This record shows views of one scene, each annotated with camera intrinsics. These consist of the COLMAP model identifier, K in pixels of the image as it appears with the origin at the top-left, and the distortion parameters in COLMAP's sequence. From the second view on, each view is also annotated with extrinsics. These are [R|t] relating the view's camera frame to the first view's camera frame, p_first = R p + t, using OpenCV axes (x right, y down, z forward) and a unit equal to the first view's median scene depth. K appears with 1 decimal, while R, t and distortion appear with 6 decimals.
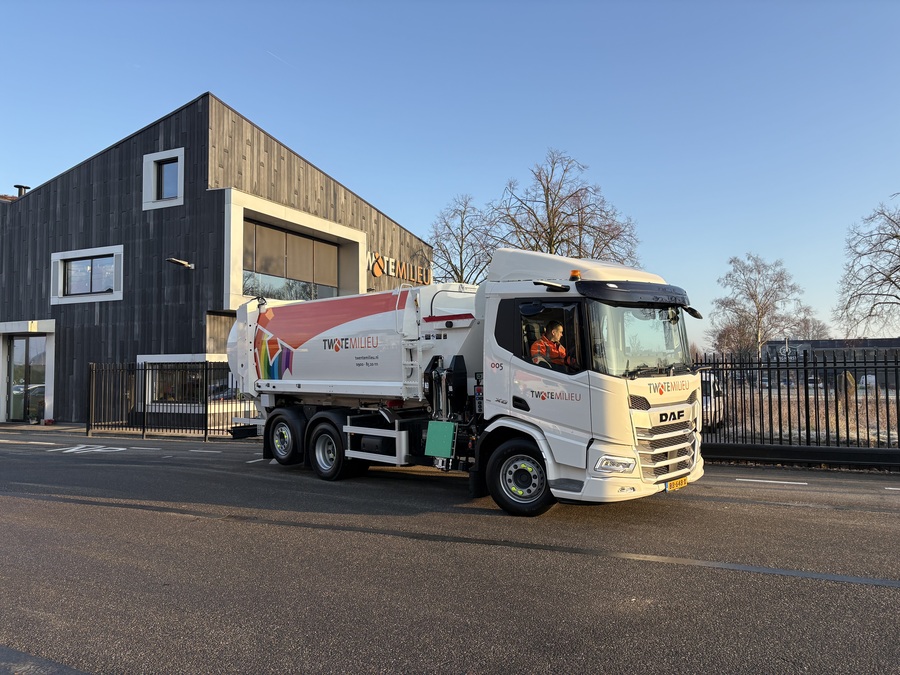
lens RADIAL K [[683.5, 0, 450.0], [0, 683.5, 341.9], [0, 0, 1]] dist [-0.000559, -0.000114]
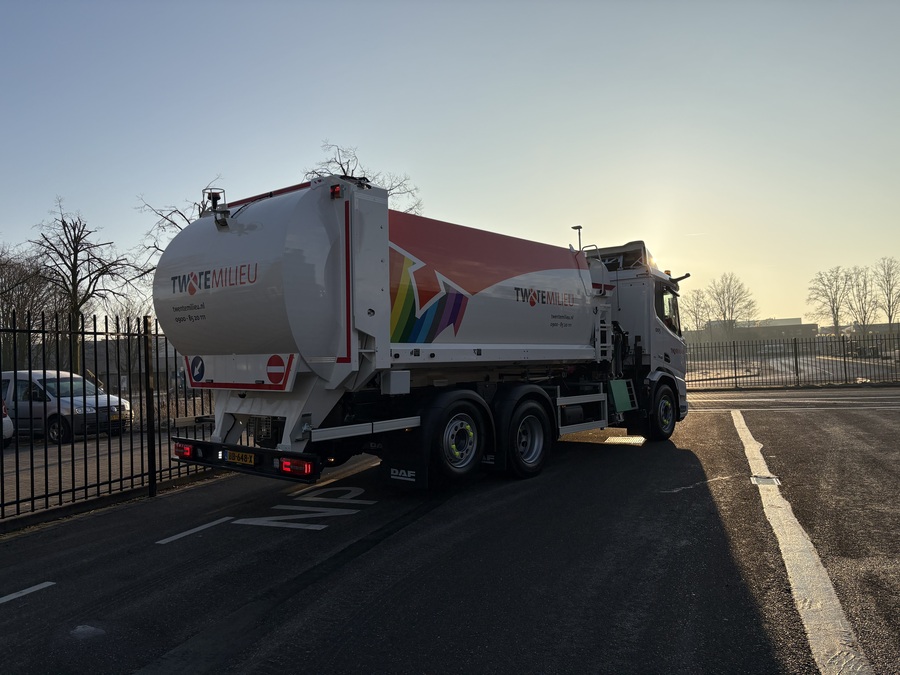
lens RADIAL K [[683.5, 0, 450.1], [0, 683.5, 336.7], [0, 0, 1]] dist [-0.000559, -0.000114]
pose [[-0.079531, 0.024492, 0.996531, -0.864469], [-0.033278, 0.999076, -0.027211, 0.067953], [-0.996277, -0.035327, -0.078642, 1.072156]]
